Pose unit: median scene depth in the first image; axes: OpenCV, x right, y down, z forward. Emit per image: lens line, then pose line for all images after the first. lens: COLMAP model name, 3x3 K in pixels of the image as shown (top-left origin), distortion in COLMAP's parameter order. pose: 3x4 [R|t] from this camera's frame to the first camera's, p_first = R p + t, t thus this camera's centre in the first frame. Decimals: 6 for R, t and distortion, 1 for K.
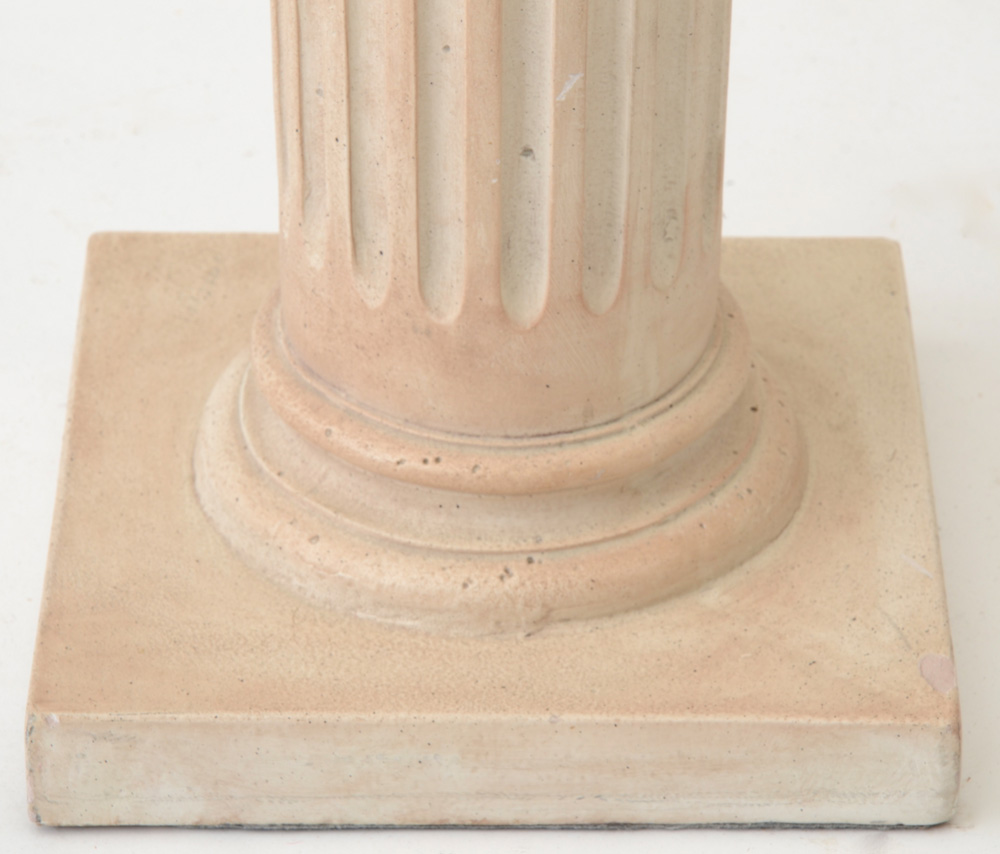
lens RADIAL K [[4829.2, 0, 500.0], [0, 4829.2, 427.0], [0, 0, 1]] dist [0.503747, 10.157830]
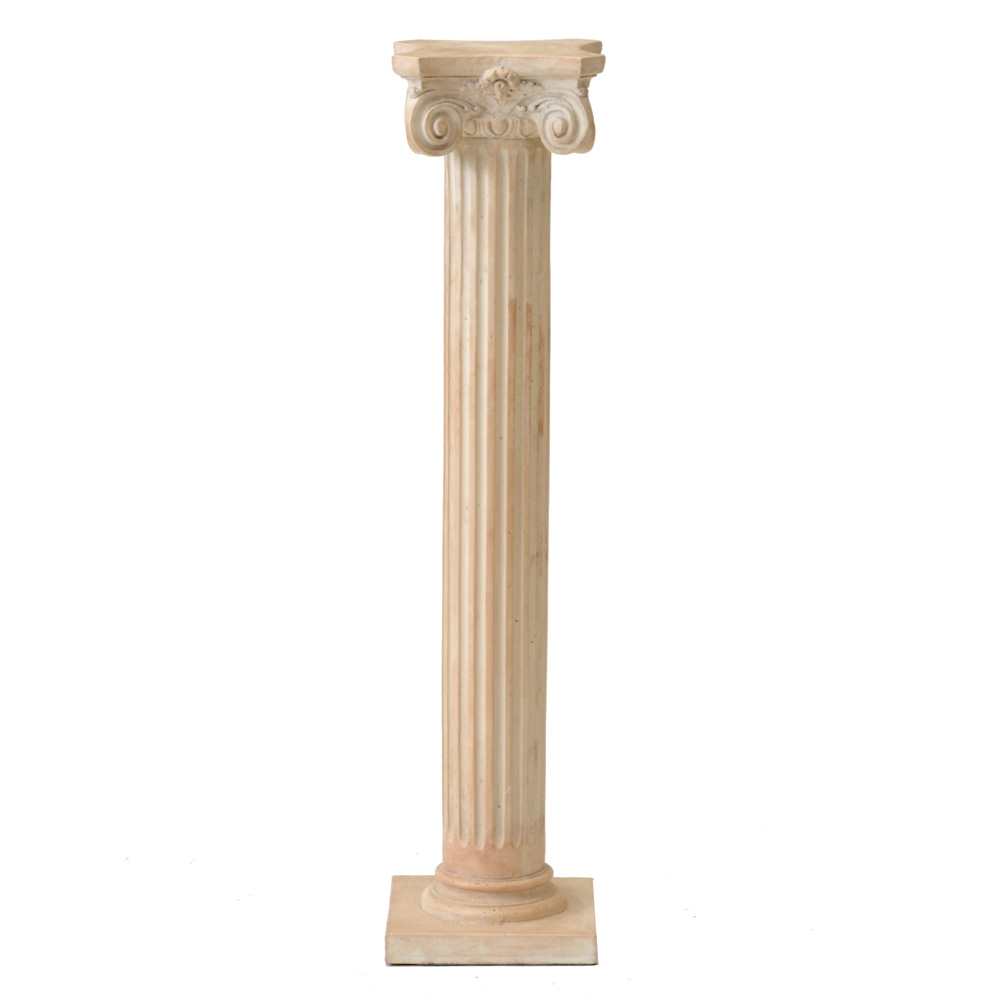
lens RADIAL K [[4132.2, 0, 500.0], [0, 4132.2, 500.0], [0, 0, 1]] dist [0.252039, 5.011450]
pose [[0.999974, -0.000067, -0.007166, 0.032906], [-0.002681, 0.923834, -0.382783, 1.115958], [0.006646, 0.382793, 0.923810, -2.574509]]
